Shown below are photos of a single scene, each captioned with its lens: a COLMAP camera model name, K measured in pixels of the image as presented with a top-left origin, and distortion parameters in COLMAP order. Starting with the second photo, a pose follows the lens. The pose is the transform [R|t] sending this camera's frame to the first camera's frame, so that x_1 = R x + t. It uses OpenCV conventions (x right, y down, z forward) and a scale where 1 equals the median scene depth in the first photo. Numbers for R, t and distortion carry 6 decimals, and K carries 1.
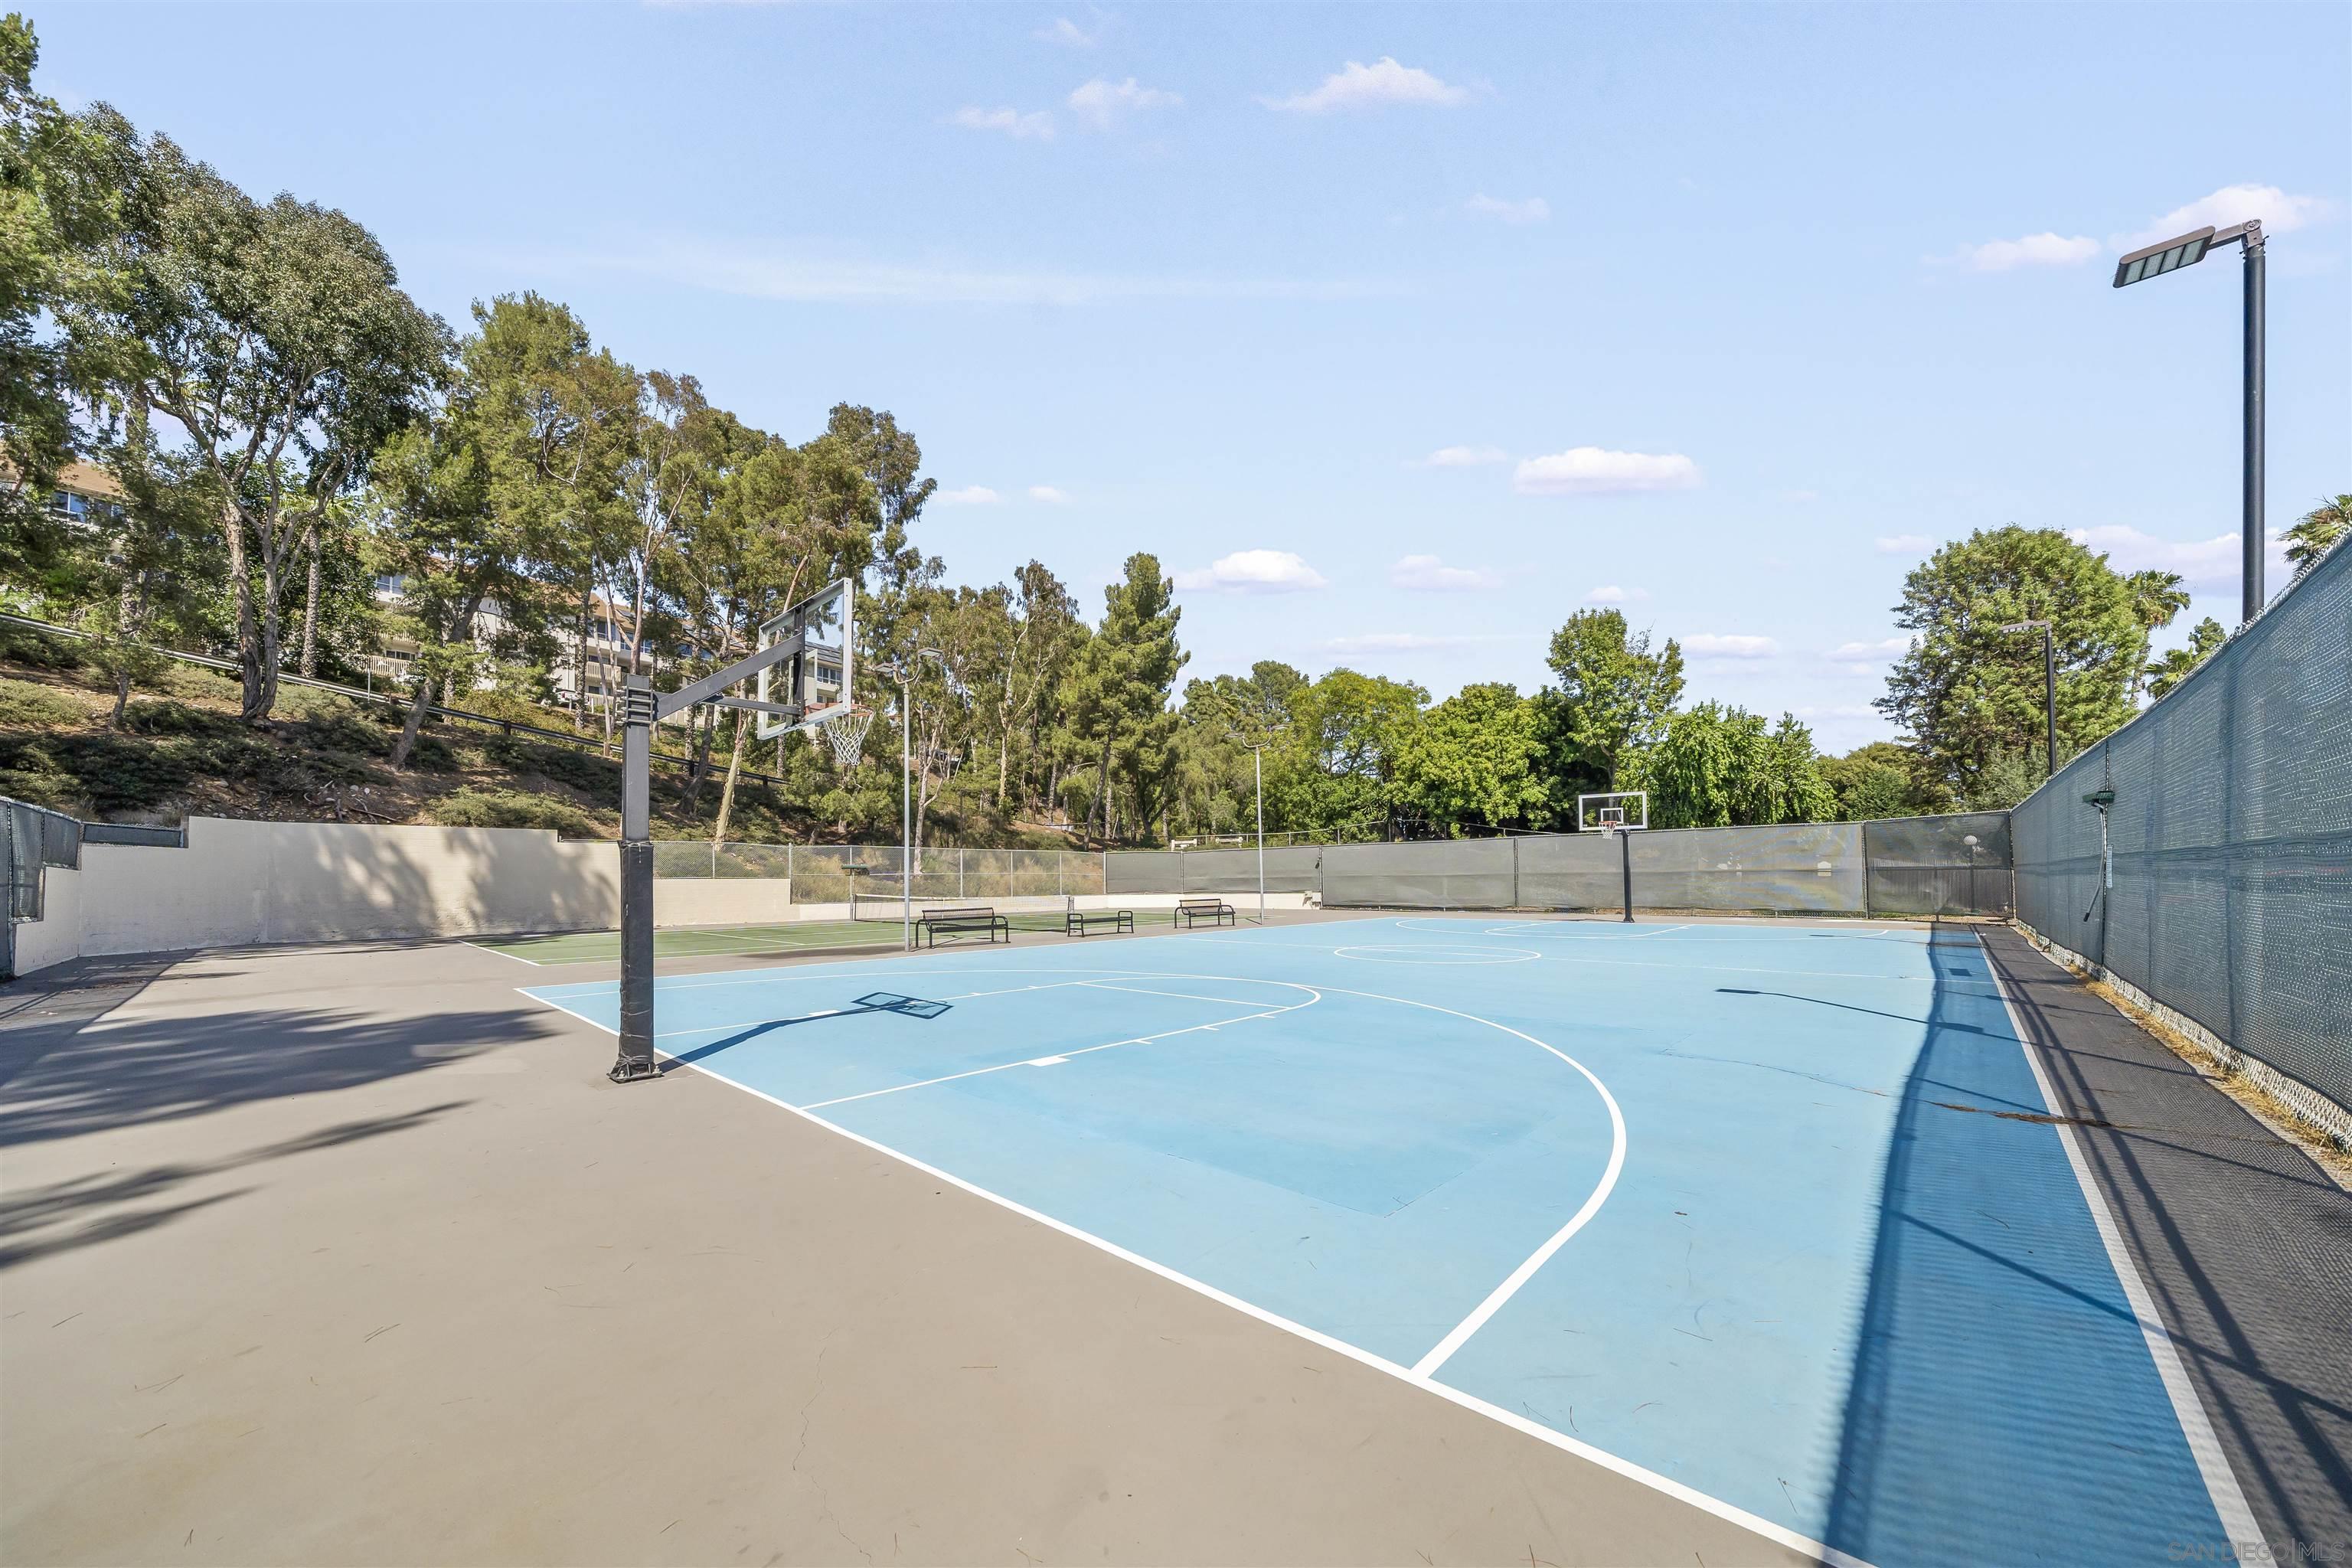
lens RADIAL K [[827.7, 0, 1181.9], [0, 827.7, 853.9], [0, 0, 1]] dist [-0.001515, -0.000234]
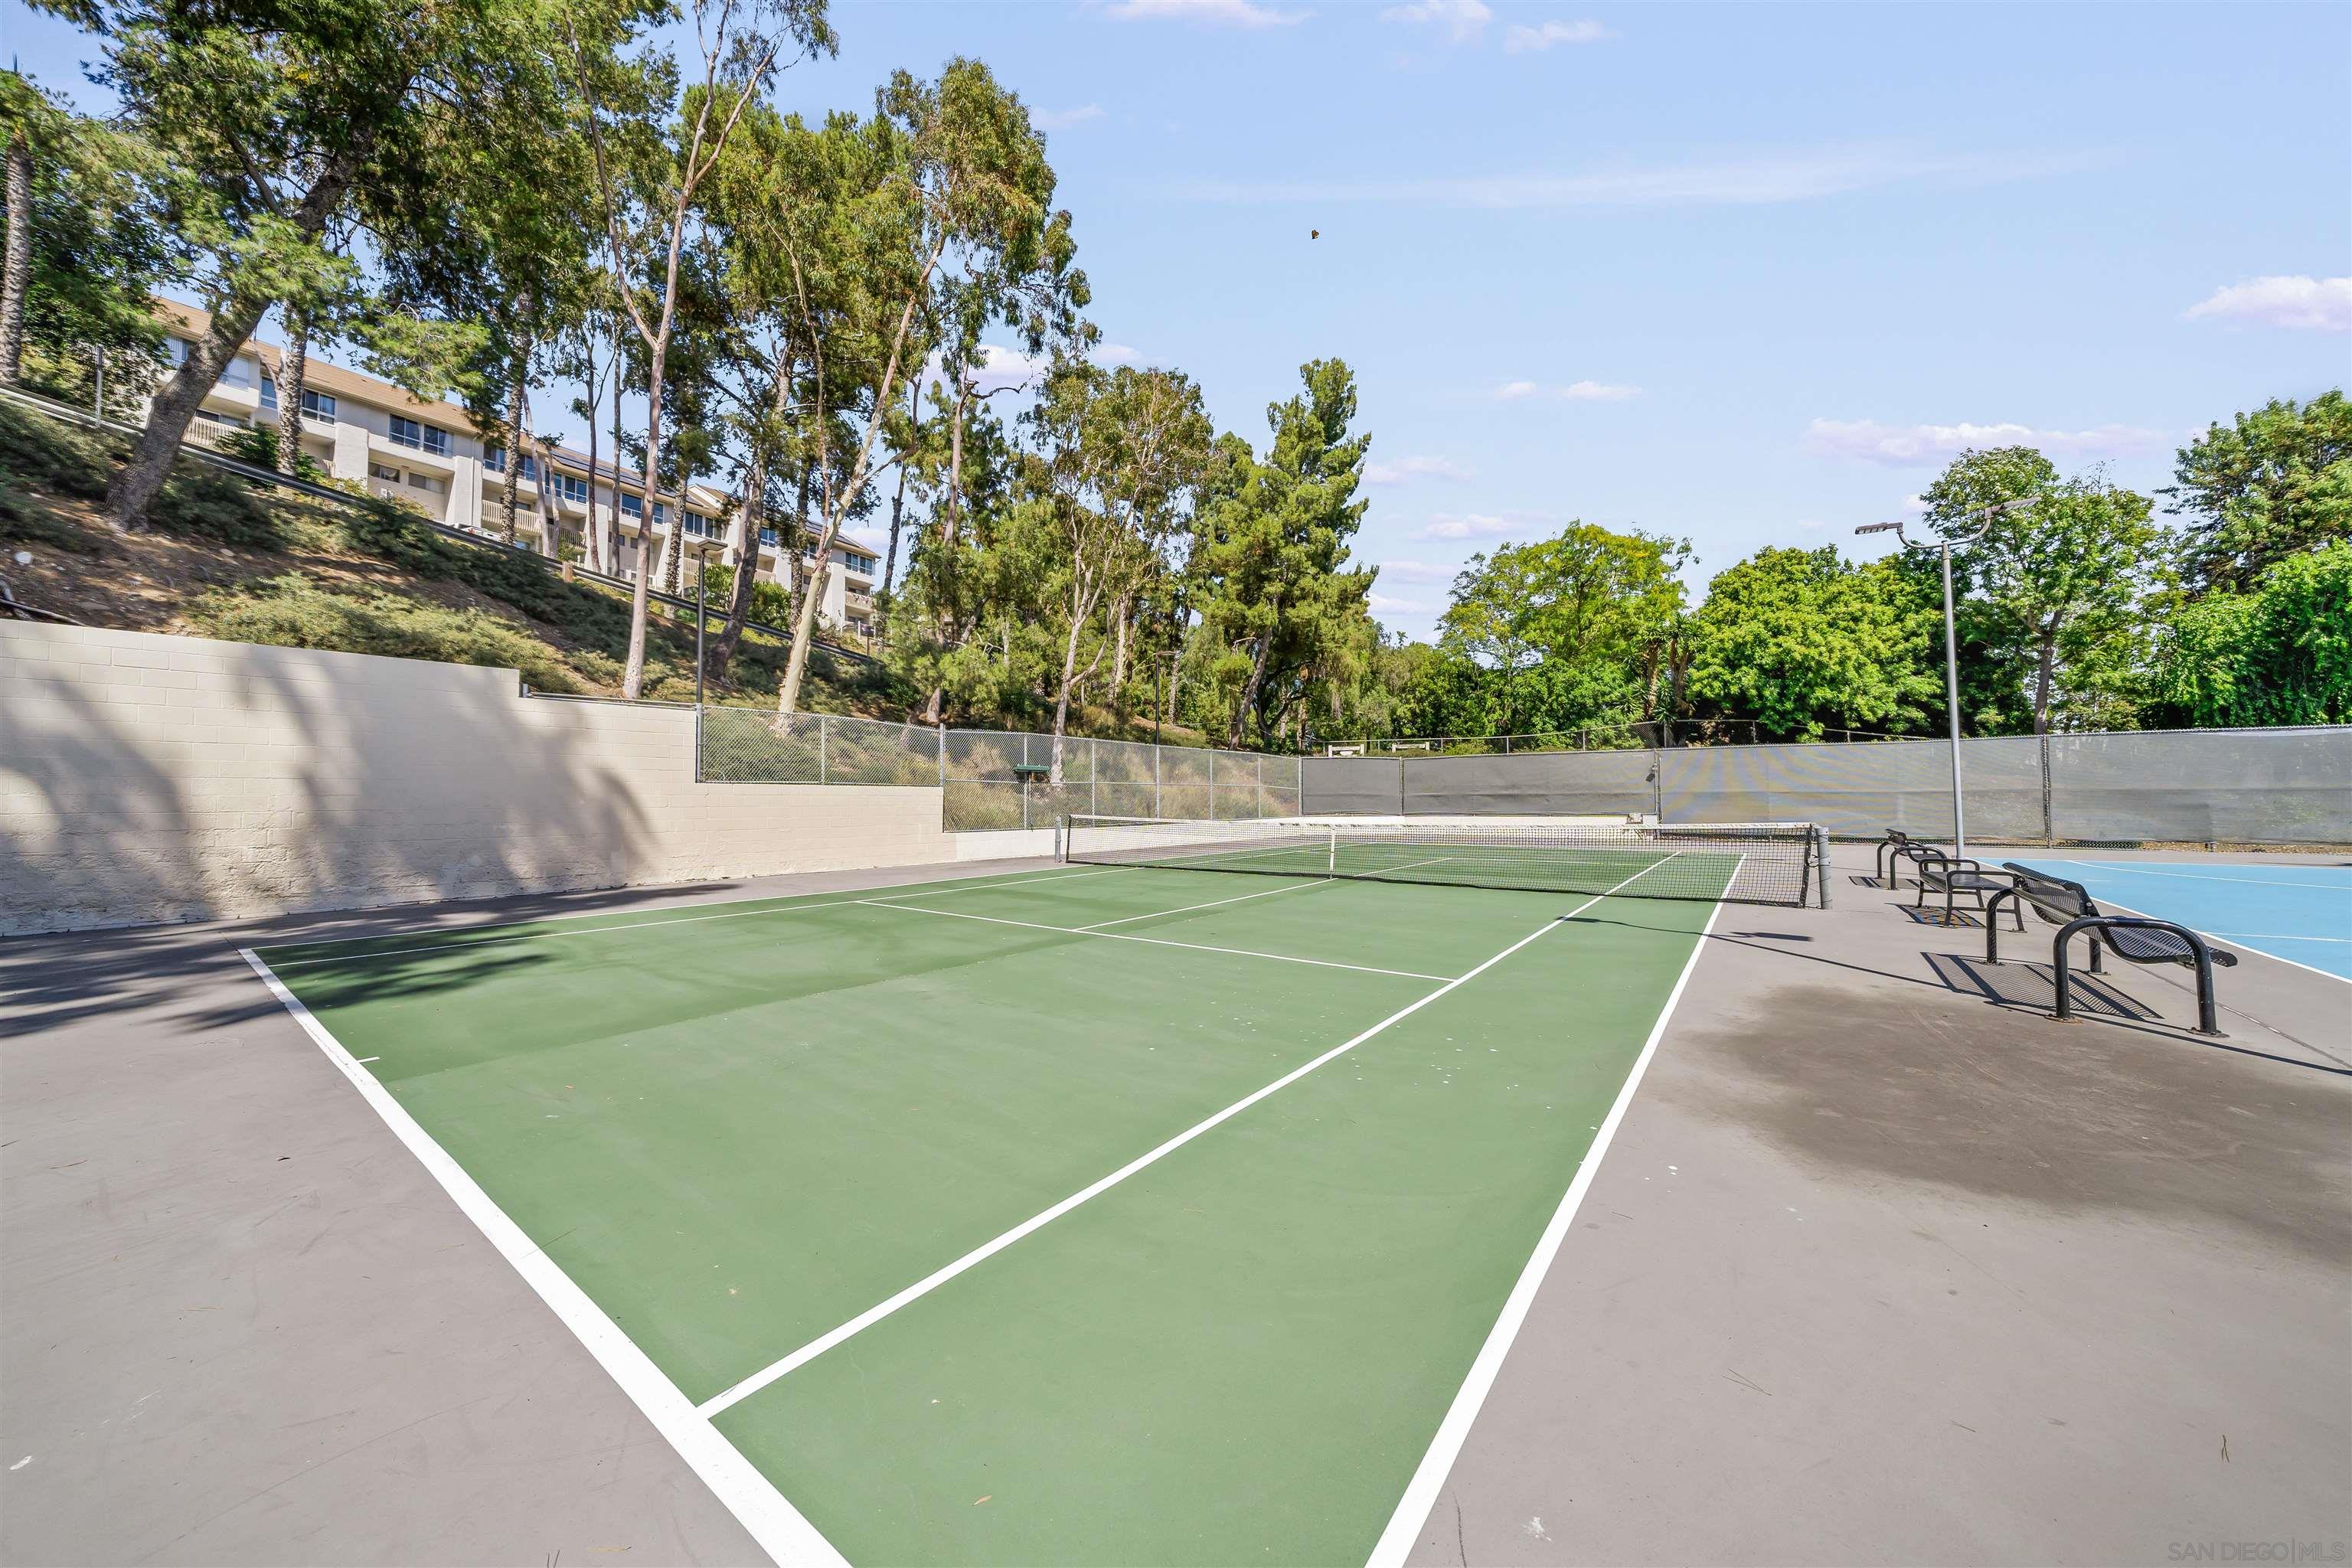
lens RADIAL K [[789.4, 0, 1176.0], [0, 789.4, 784.0], [0, 0, 1]] dist [-0.014731, 0.000197]
pose [[0.994480, 0.009155, 0.104530, -0.307194], [-0.010487, 0.999871, 0.012201, 0.015608], [-0.104405, -0.013230, 0.994447, 0.375629]]
